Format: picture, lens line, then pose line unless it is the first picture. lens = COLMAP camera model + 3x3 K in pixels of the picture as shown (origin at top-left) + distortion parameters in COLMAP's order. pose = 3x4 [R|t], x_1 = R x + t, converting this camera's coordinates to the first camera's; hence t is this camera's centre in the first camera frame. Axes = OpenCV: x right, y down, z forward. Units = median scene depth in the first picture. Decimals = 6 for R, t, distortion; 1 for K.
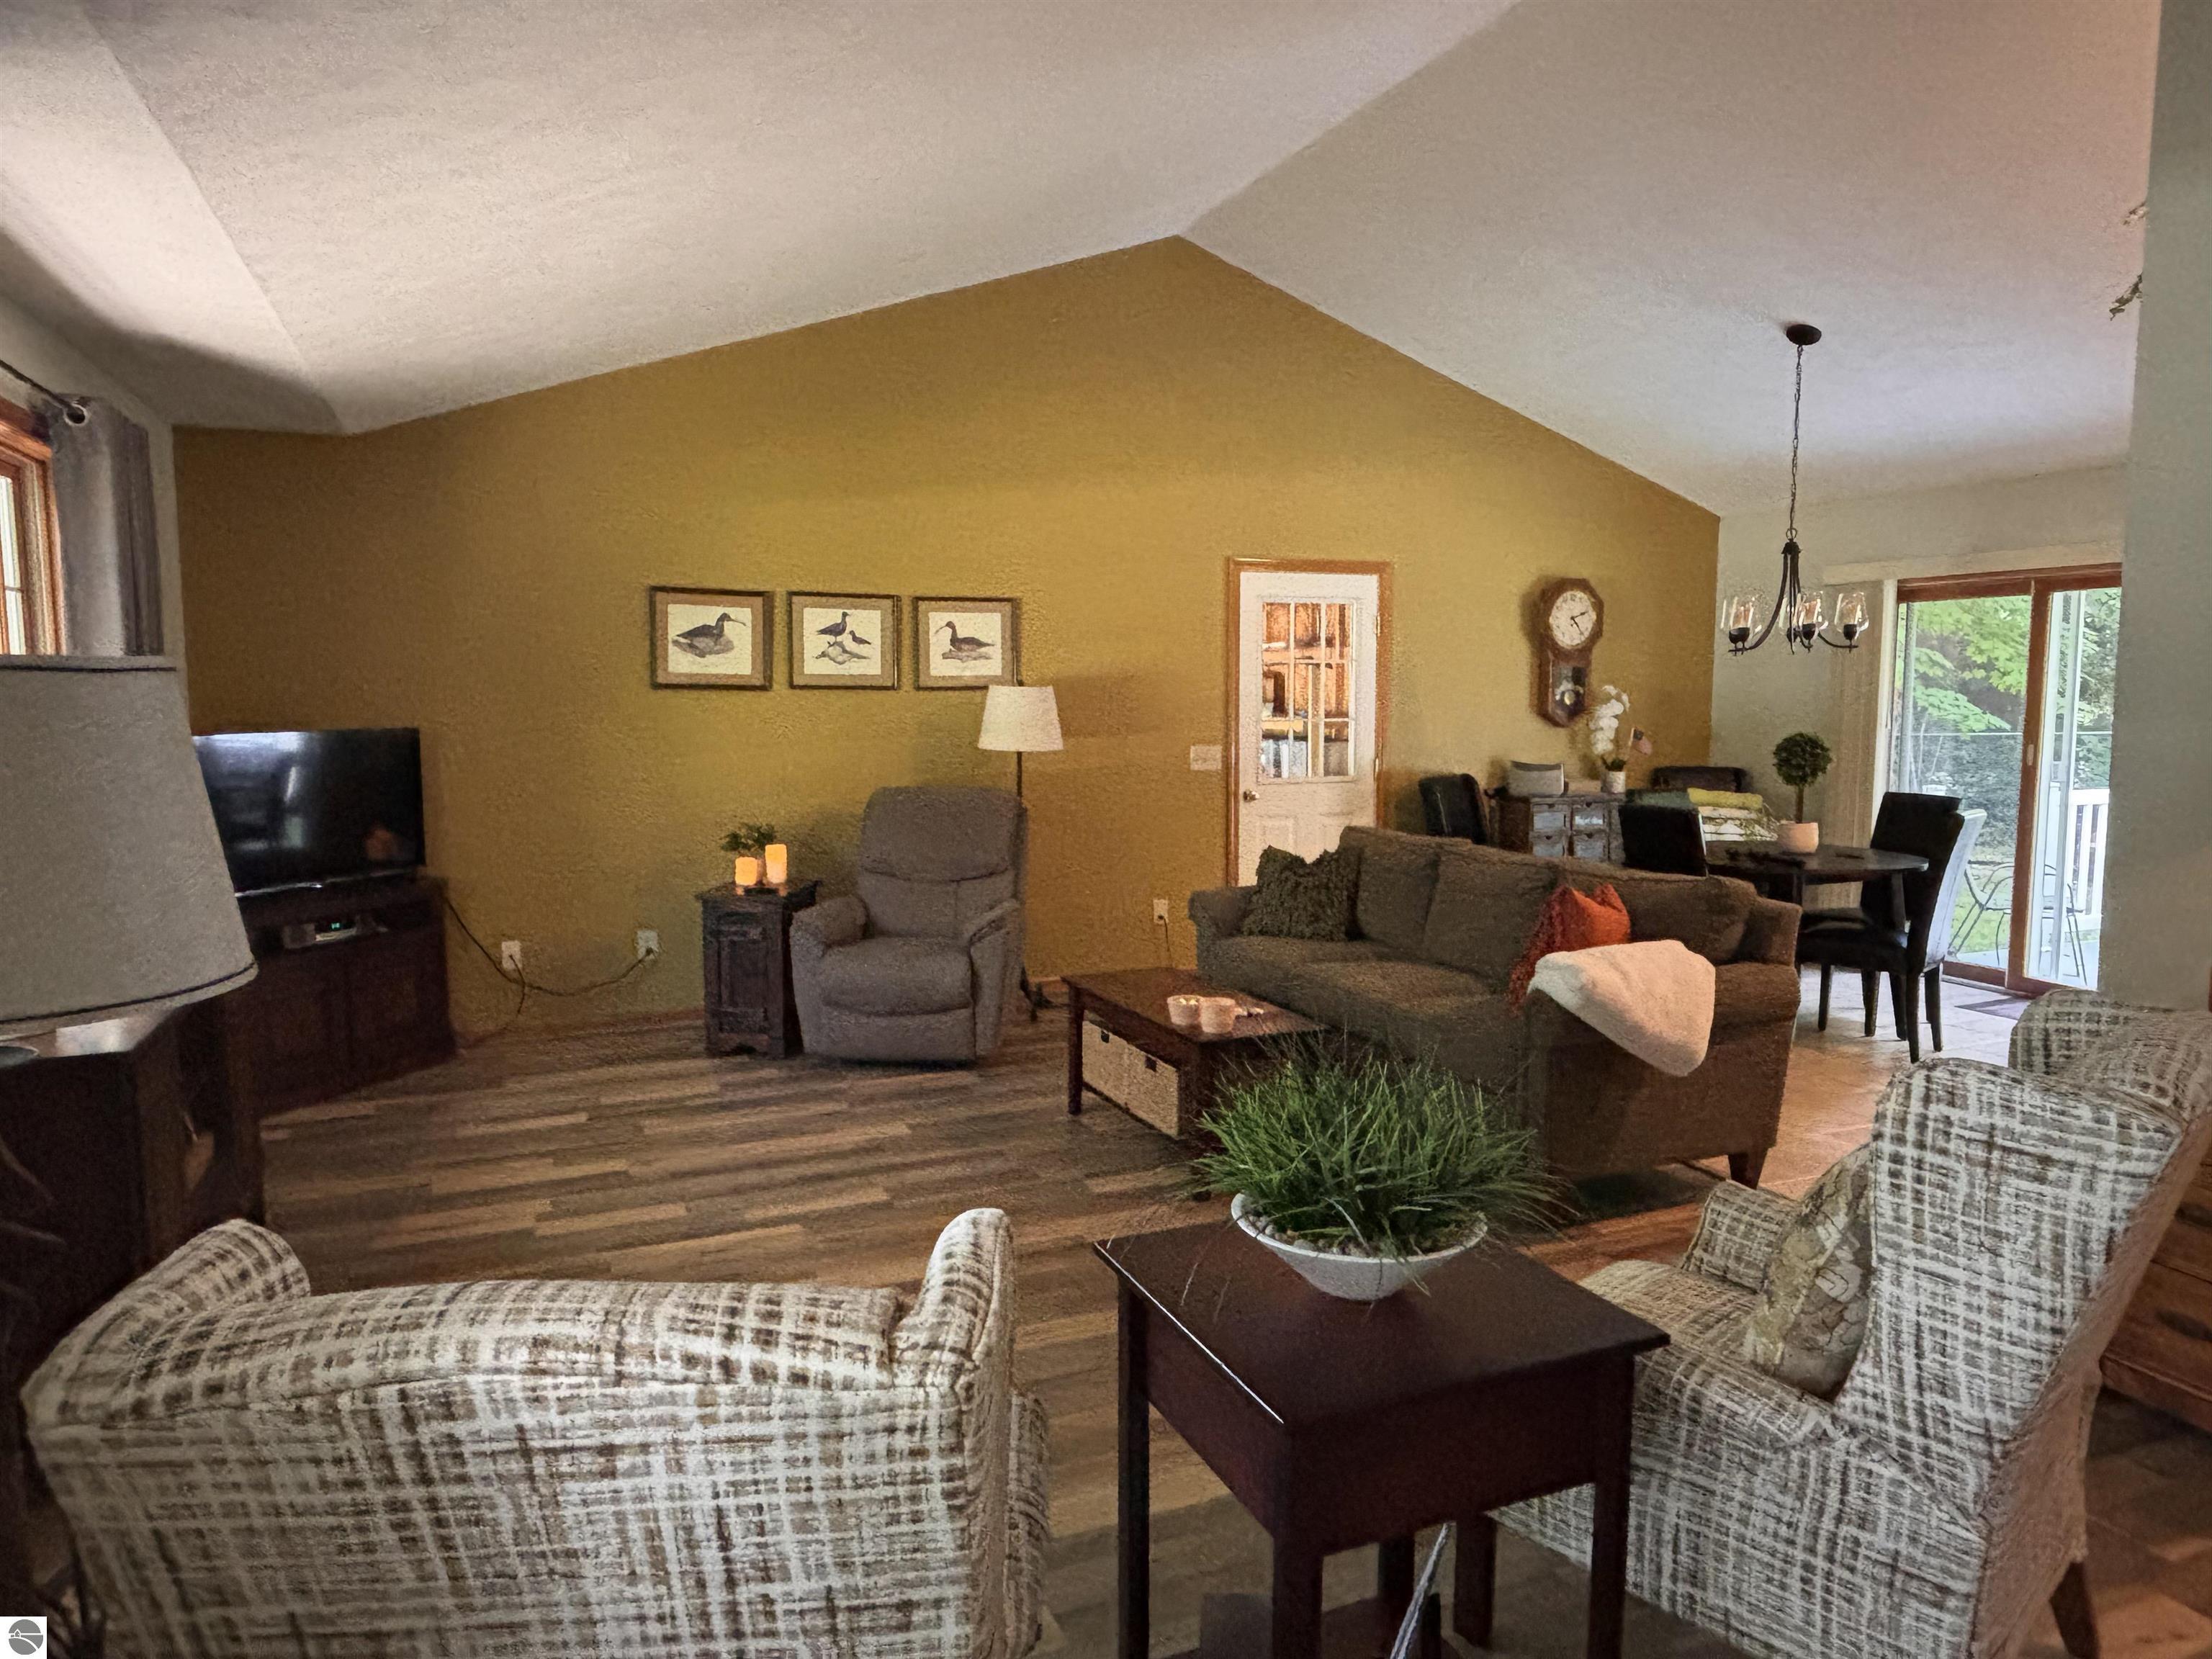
lens RADIAL K [[1360.8, 0, 1103.0], [0, 1360.8, 827.6], [0, 0, 1]] dist [0.005101, 0.000582]
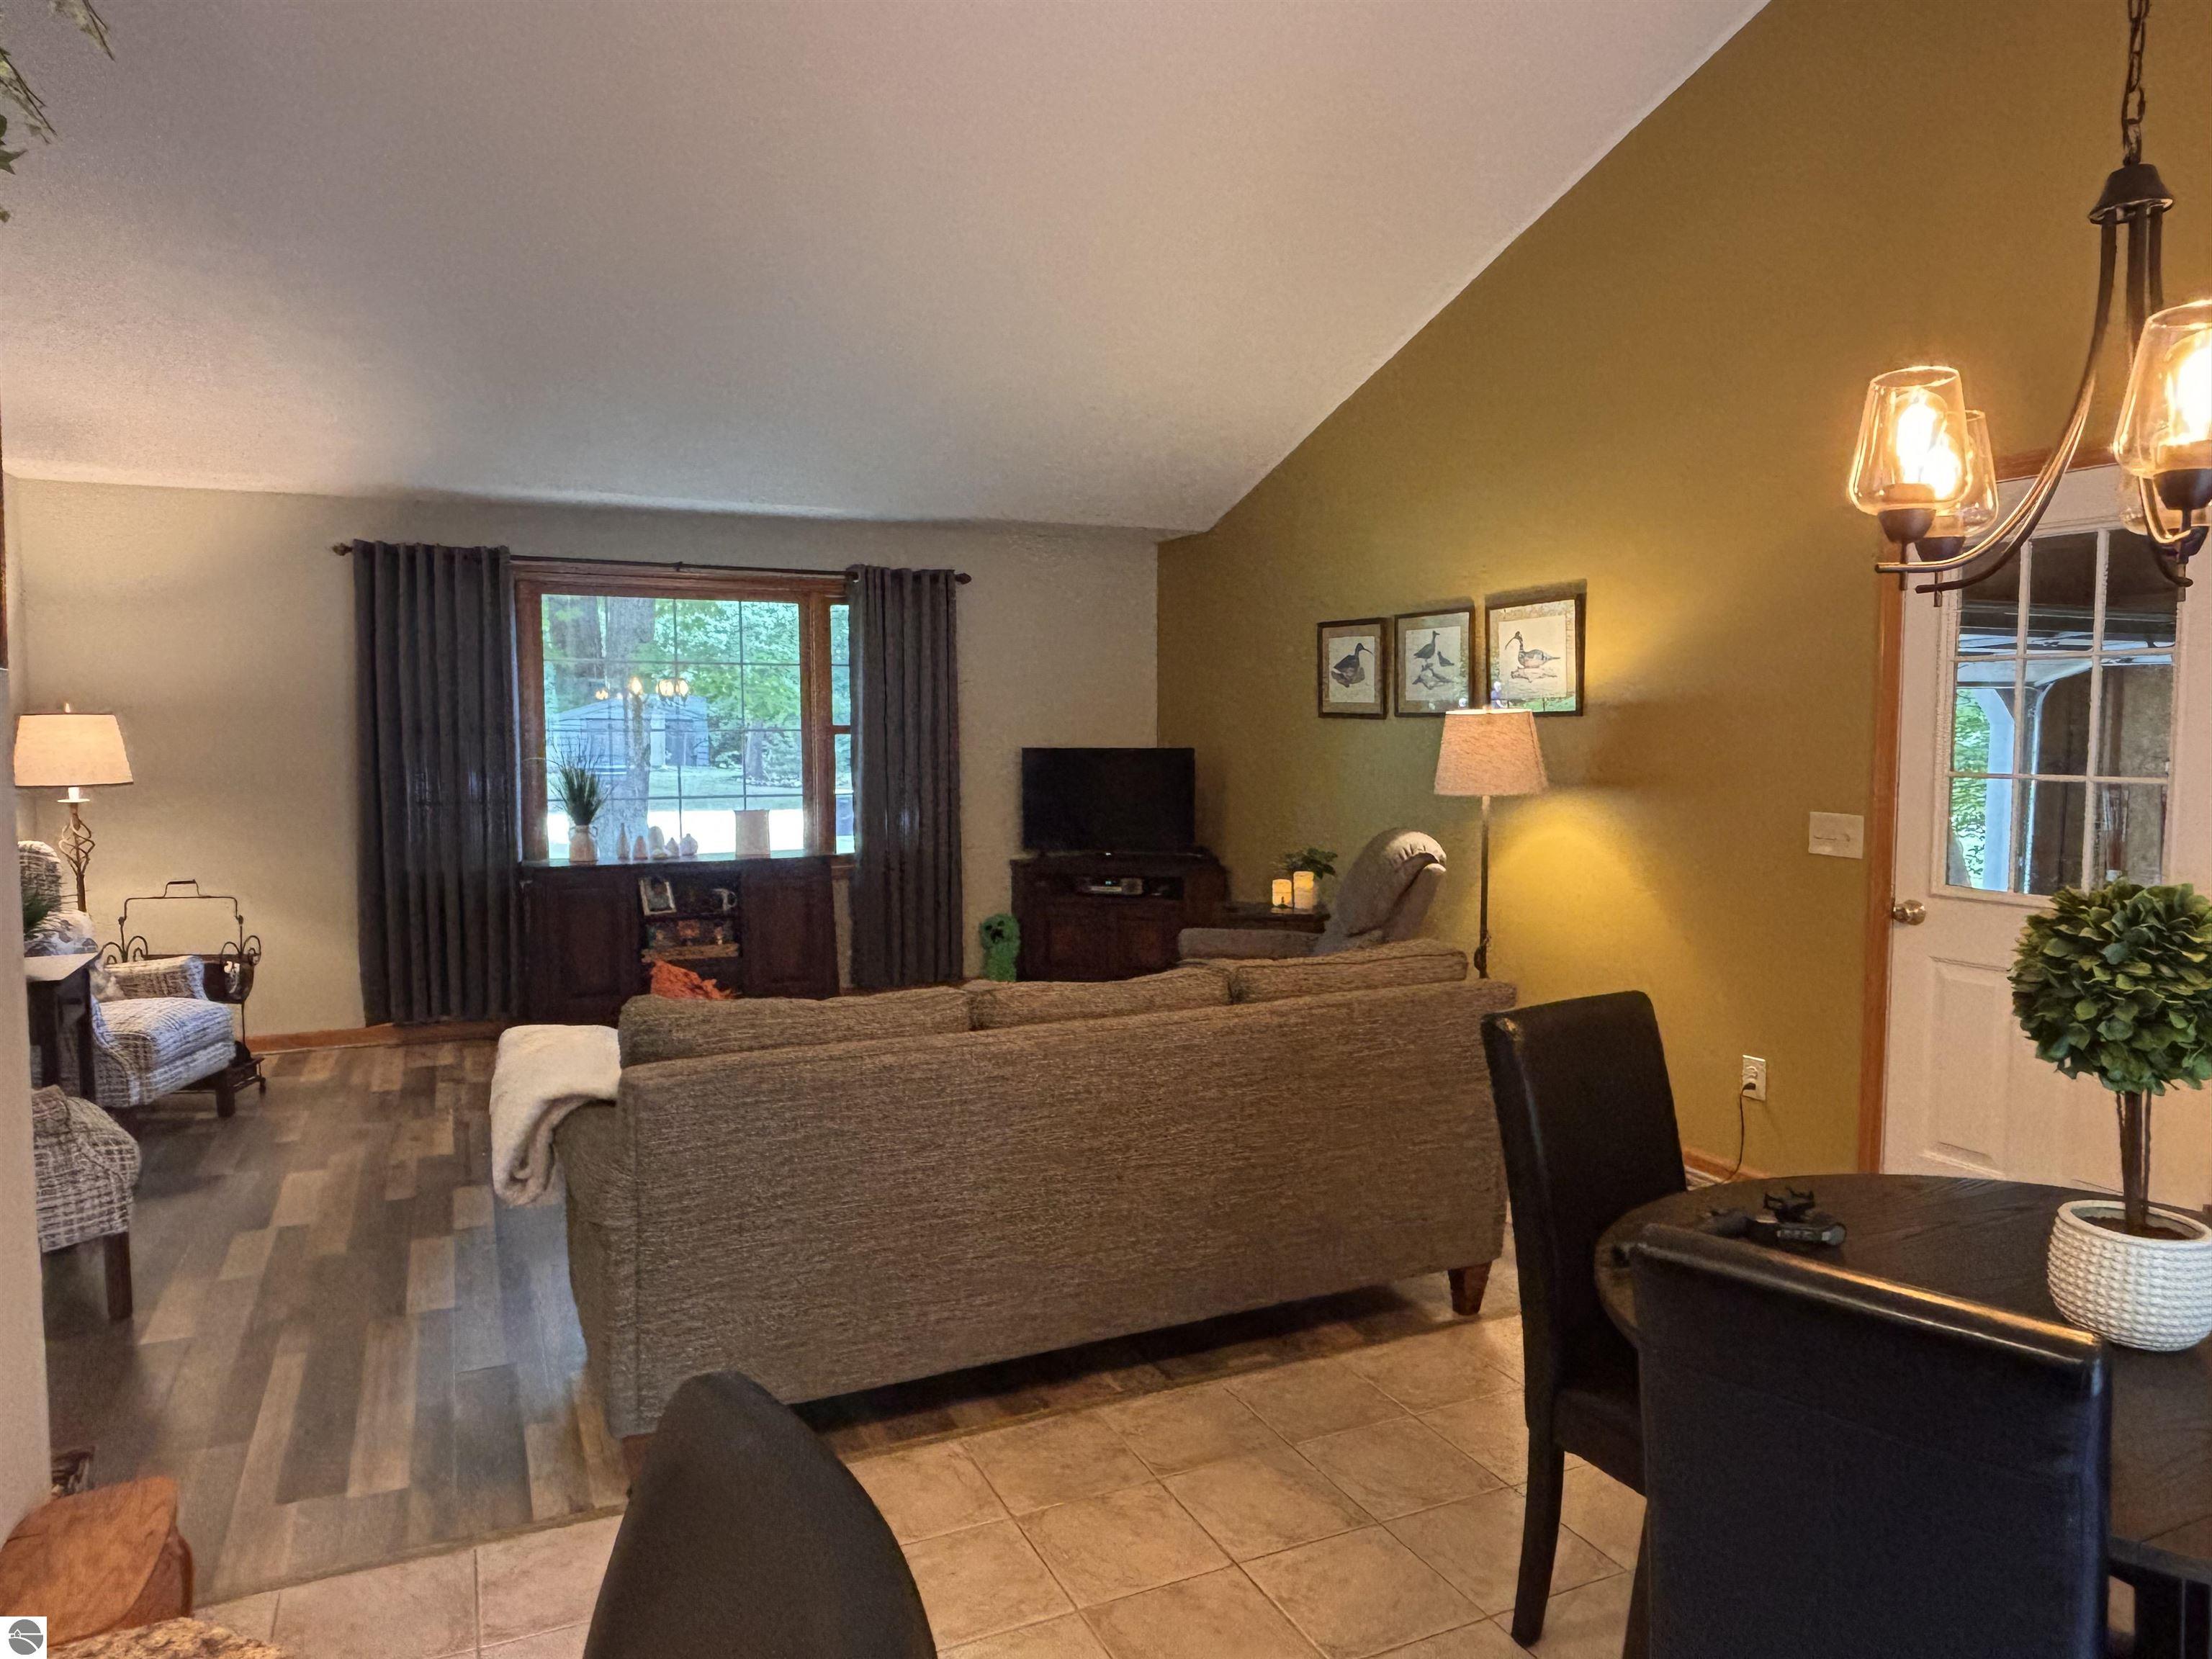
lens RADIAL K [[1360.8, 0, 1101.8], [0, 1360.8, 820.5], [0, 0, 1]] dist [0.005101, 0.000582]
pose [[0.029203, 0.071554, -0.997009, 0.725703], [-0.097397, 0.992892, 0.068405, -0.076305], [0.994817, 0.095108, 0.035965, 0.780162]]
